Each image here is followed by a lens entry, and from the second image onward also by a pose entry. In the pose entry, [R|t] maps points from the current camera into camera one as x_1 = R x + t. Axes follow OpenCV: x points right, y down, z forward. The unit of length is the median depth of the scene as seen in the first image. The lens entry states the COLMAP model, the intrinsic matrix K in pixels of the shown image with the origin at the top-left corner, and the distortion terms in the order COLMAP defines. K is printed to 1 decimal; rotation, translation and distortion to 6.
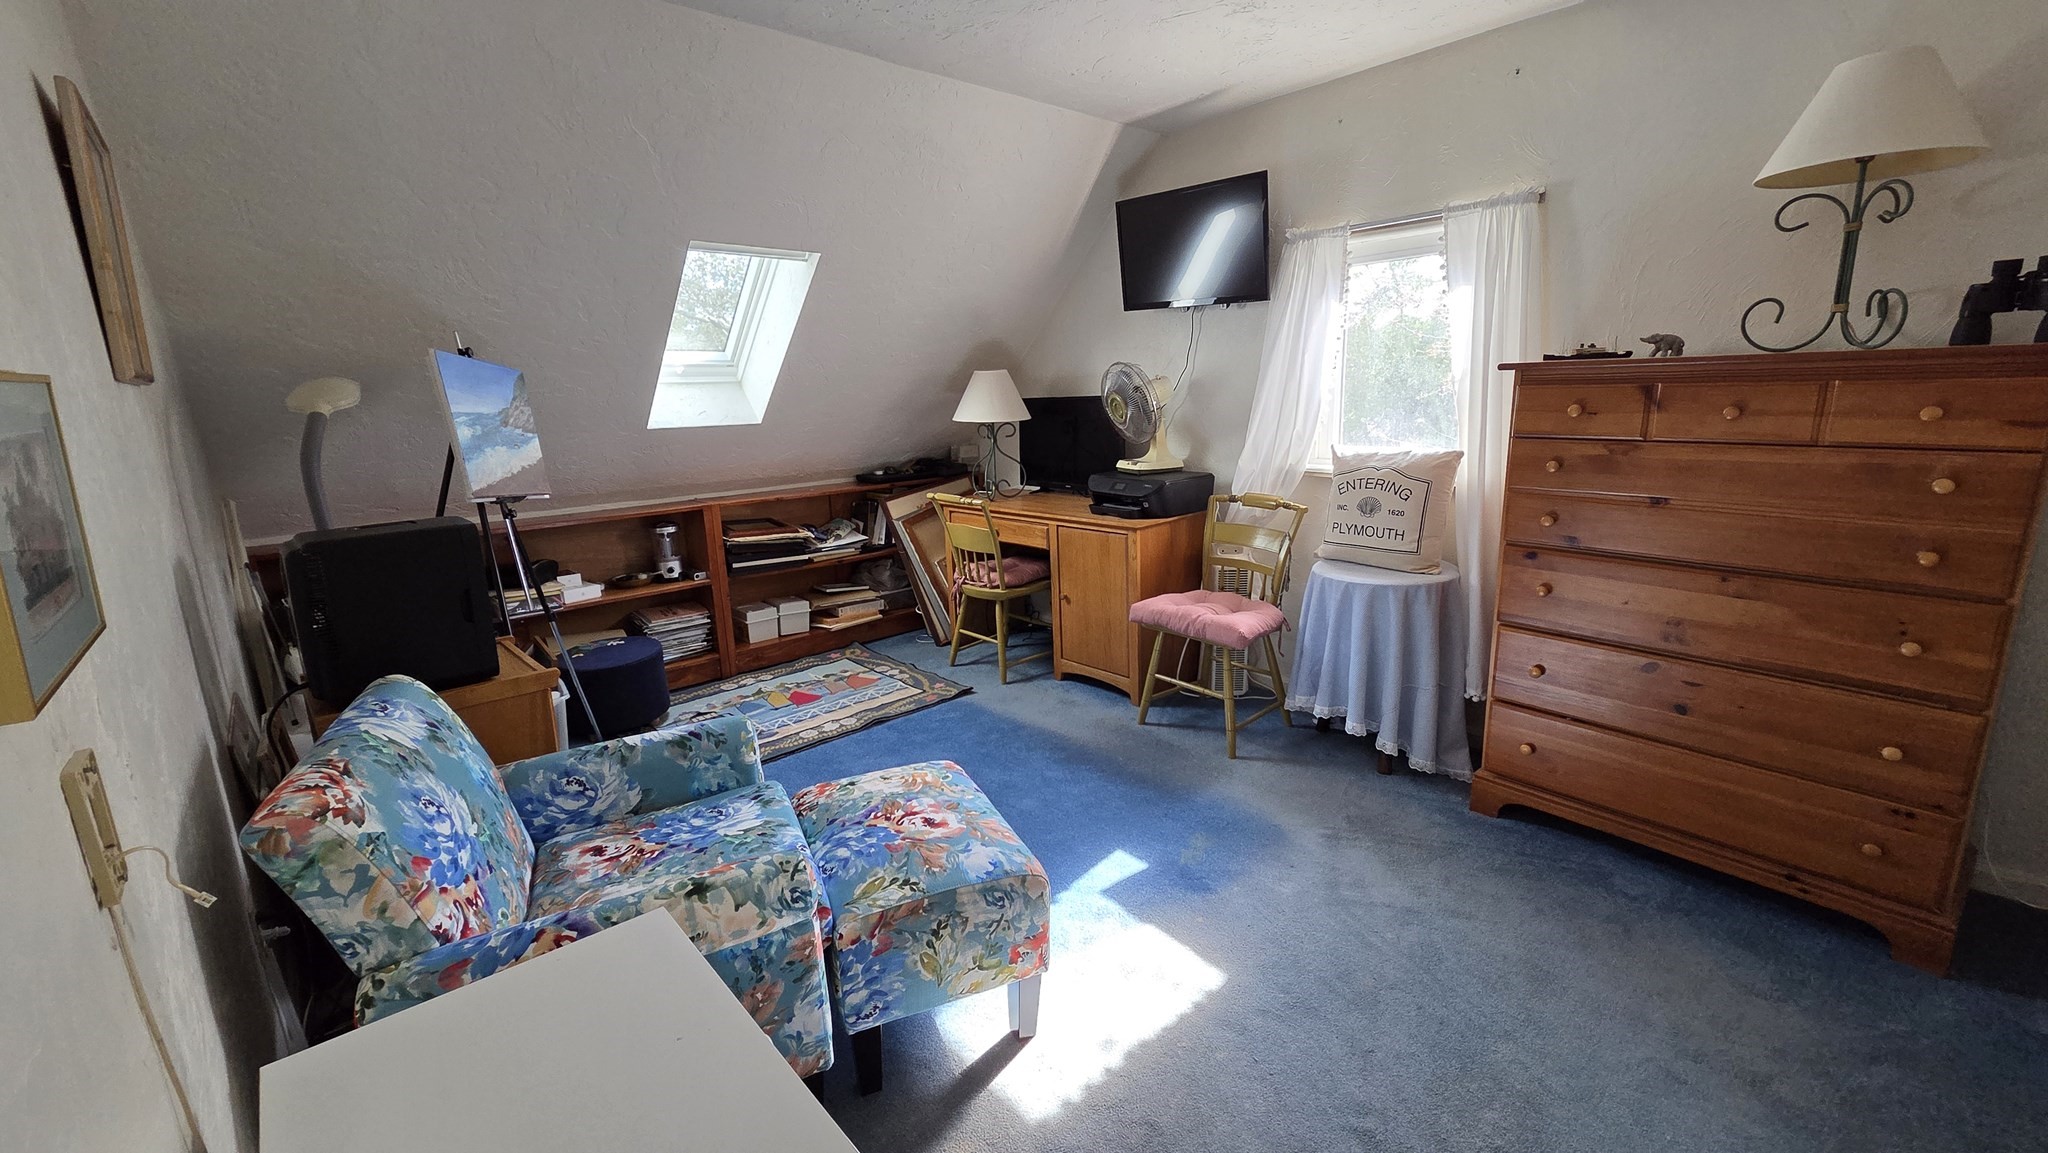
lens RADIAL K [[828.7, 0, 1024.0], [0, 828.7, 576.5], [0, 0, 1]] dist [0.000323, -0.000267]
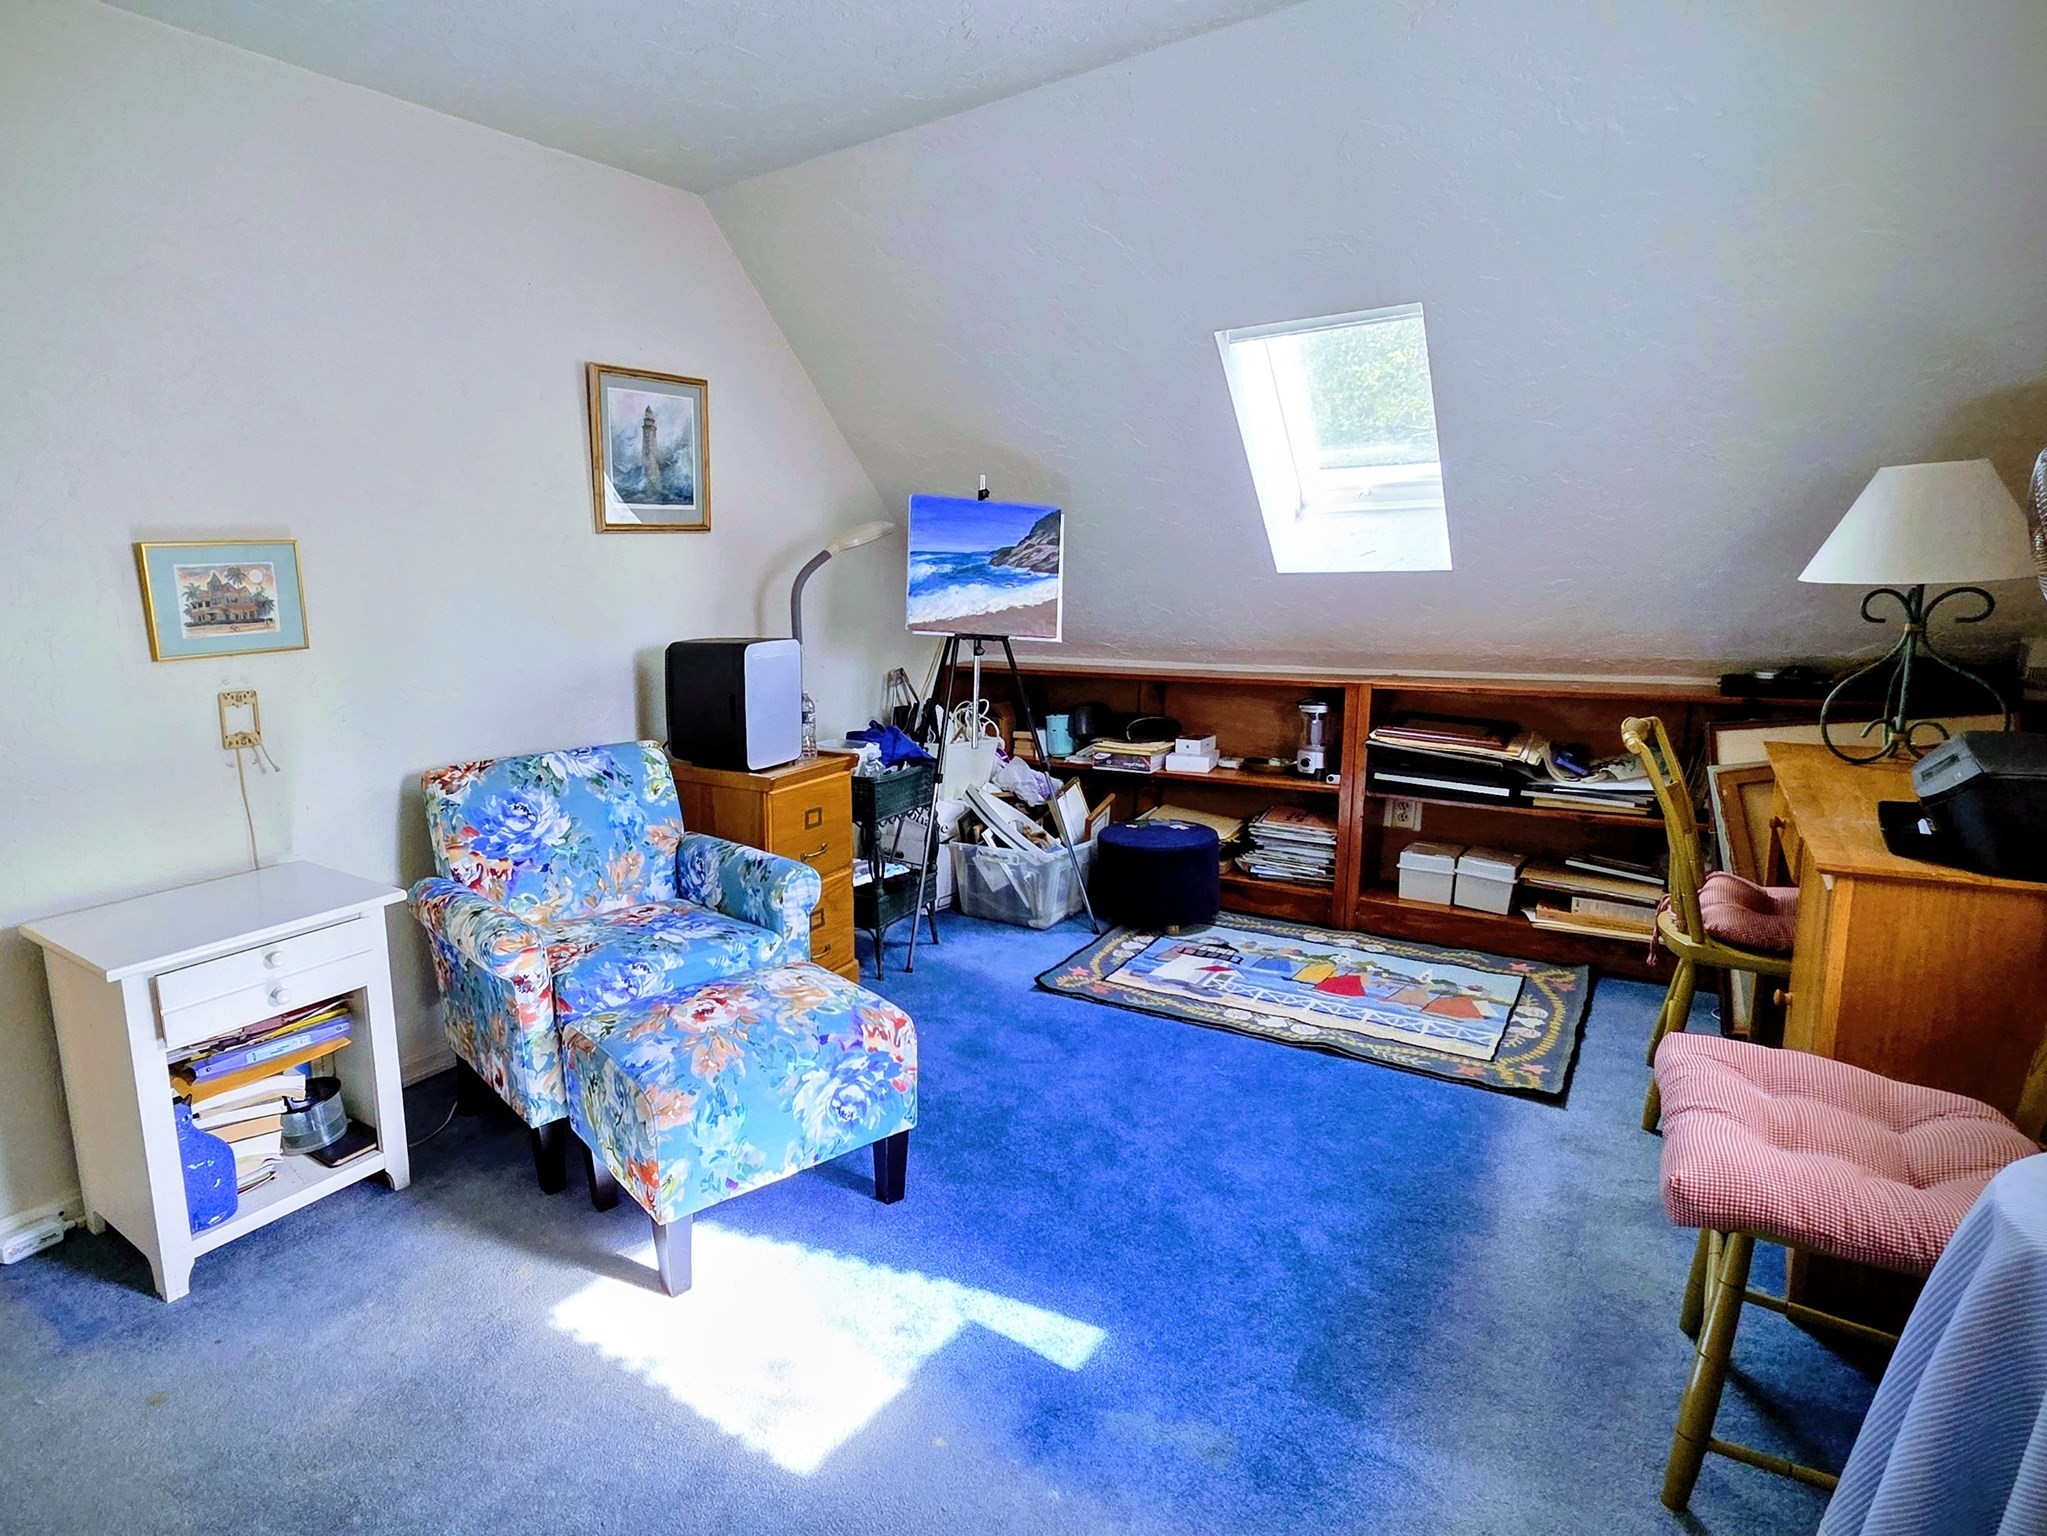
lens RADIAL K [[1118.8, 0, 825.6], [0, 1118.8, 767.6], [0, 0, 1]] dist [0.001139, 0.000209]
pose [[0.184332, 0.202824, -0.961709, 0.641652], [-0.194987, 0.966574, 0.166477, -0.119955], [0.963328, 0.156834, 0.217719, 0.504753]]
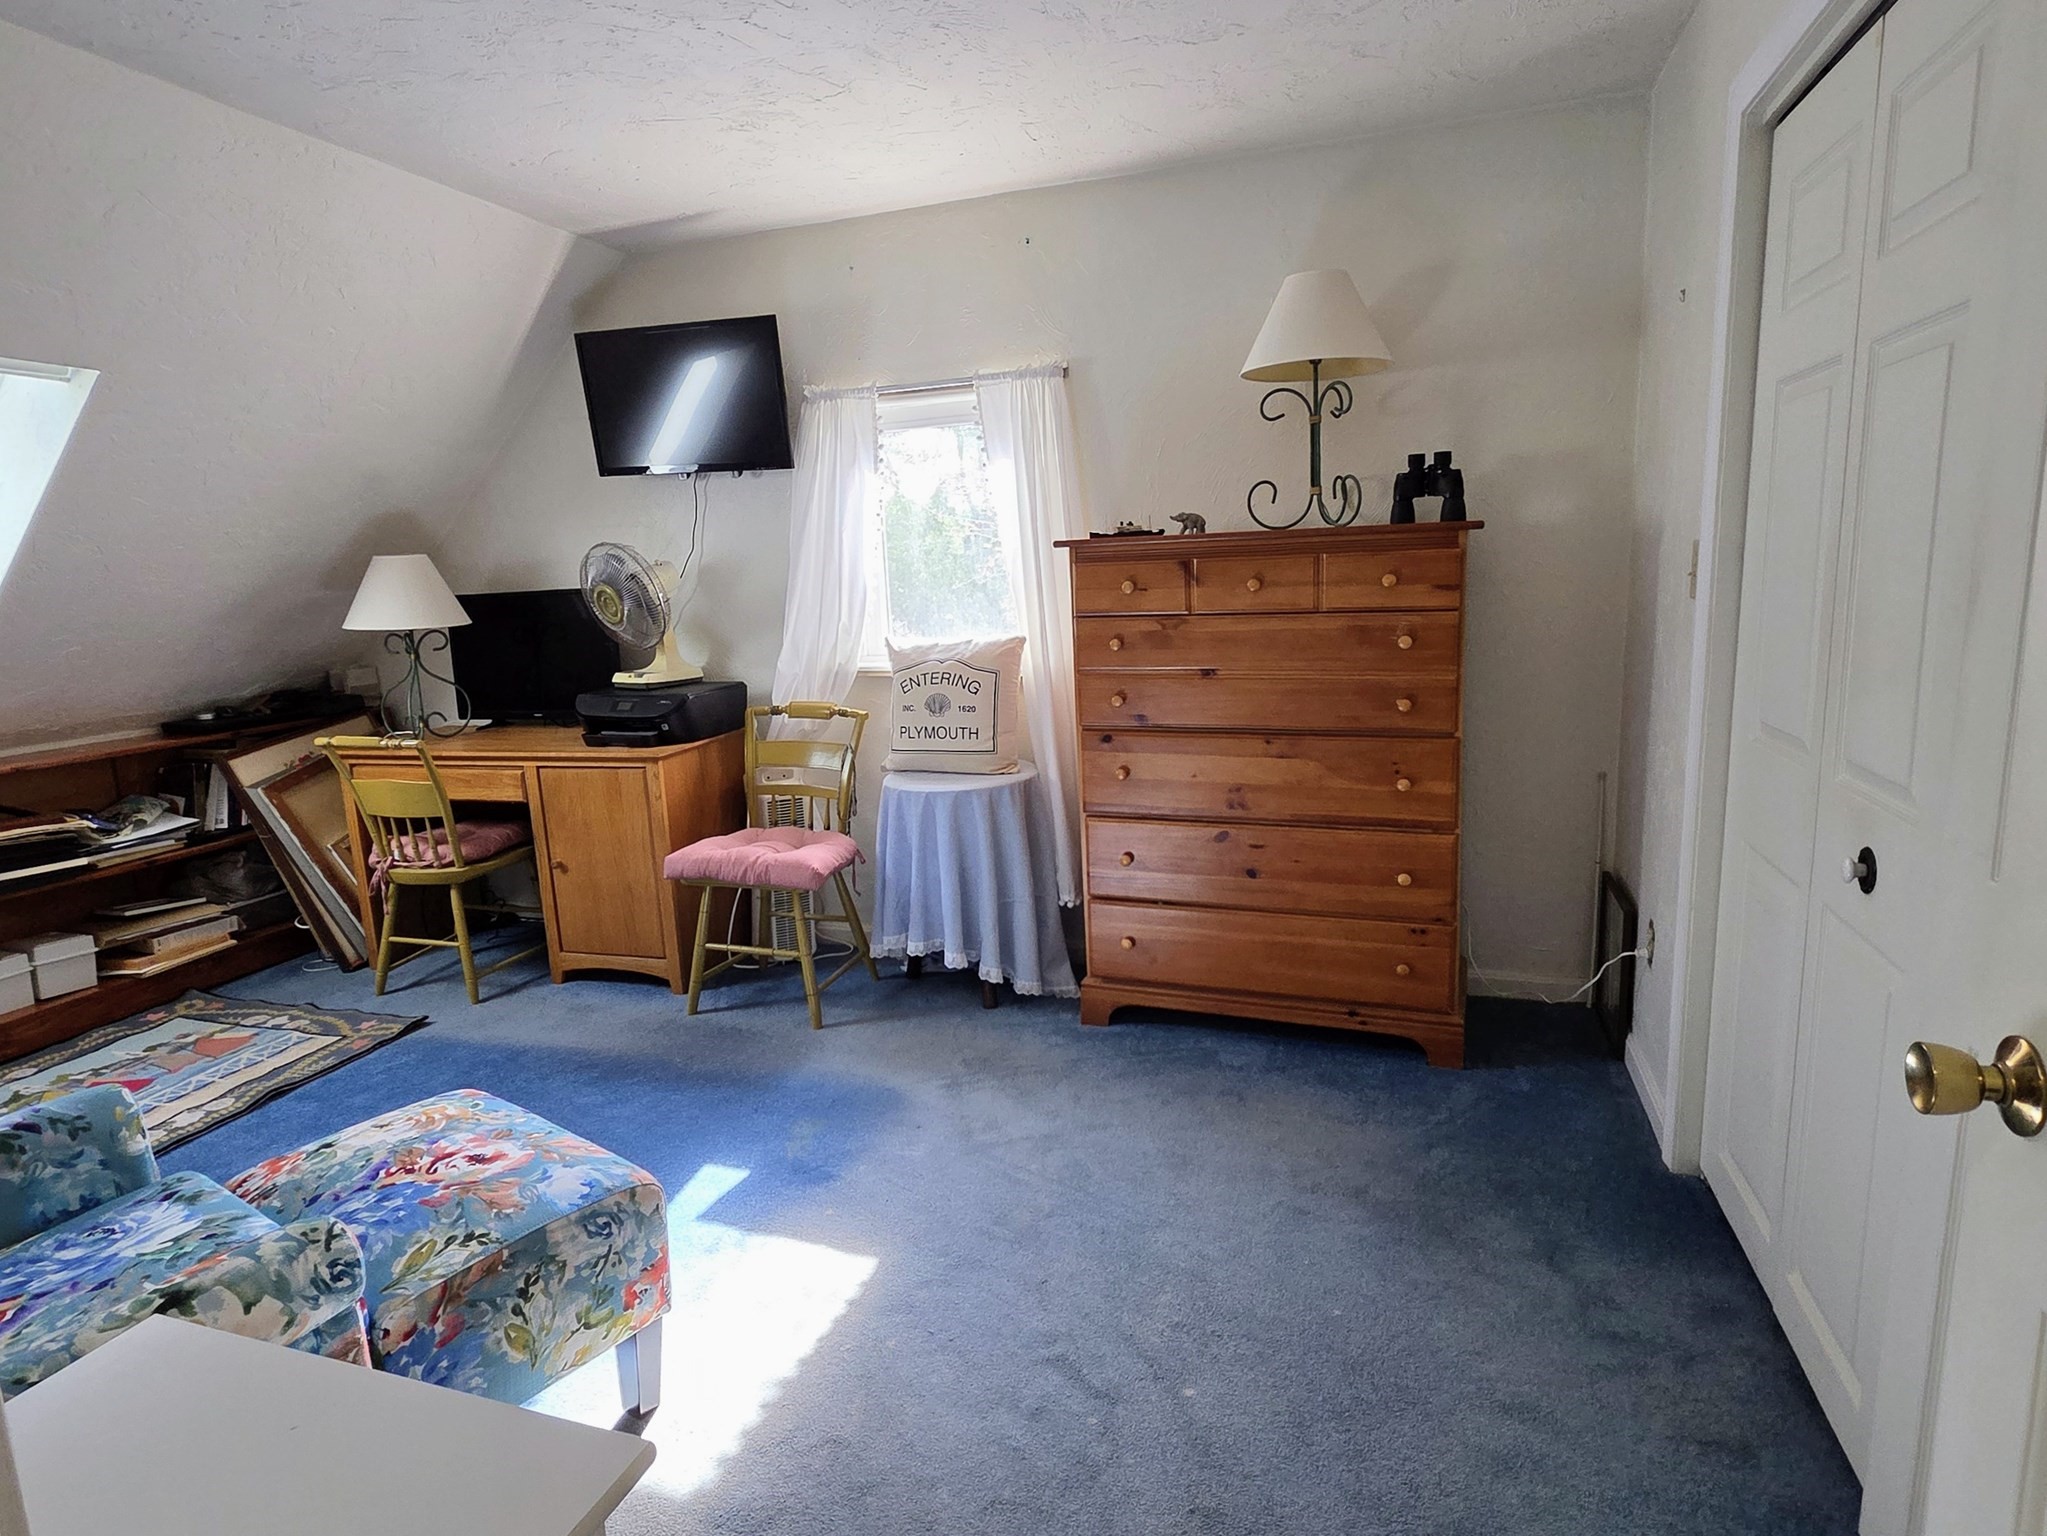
lens RADIAL K [[1123.7, 0, 1011.9], [0, 1123.7, 769.7], [0, 0, 1]] dist [0.000939, 0.000660]
pose [[0.871805, -0.094561, 0.480640, -0.090492], [0.124822, 0.991685, -0.031303, 0.030243], [-0.473683, 0.087285, 0.876359, -0.066375]]
